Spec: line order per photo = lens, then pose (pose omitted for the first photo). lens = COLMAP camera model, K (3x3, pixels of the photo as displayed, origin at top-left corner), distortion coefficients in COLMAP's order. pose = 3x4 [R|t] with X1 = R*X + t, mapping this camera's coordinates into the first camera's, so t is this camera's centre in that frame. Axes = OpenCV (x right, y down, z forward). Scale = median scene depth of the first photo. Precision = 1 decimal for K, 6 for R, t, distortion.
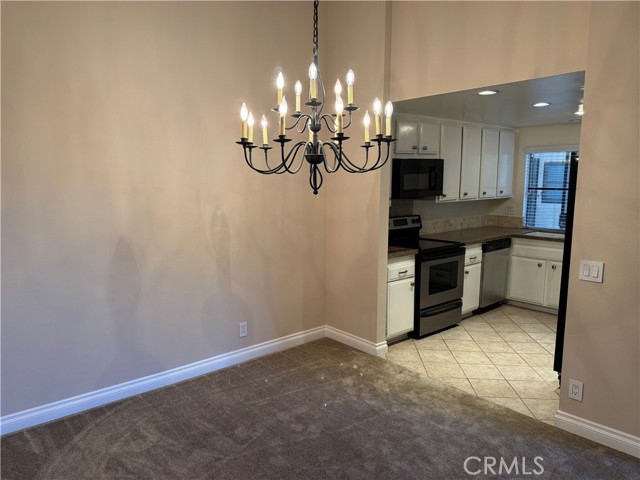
lens RADIAL K [[447.3, 0, 309.4], [0, 447.3, 241.2], [0, 0, 1]] dist [0.084134, -0.102508]
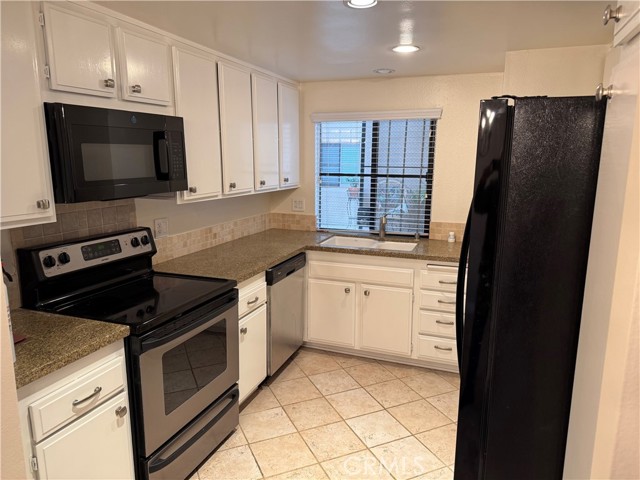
lens RADIAL K [[447.3, 0, 309.4], [0, 447.3, 241.2], [0, 0, 1]] dist [0.084134, -0.102508]
pose [[0.887678, -0.079632, 0.453527, 0.172158], [0.062464, 0.996653, 0.052737, -0.058973], [-0.456209, -0.018484, 0.889681, 0.457728]]
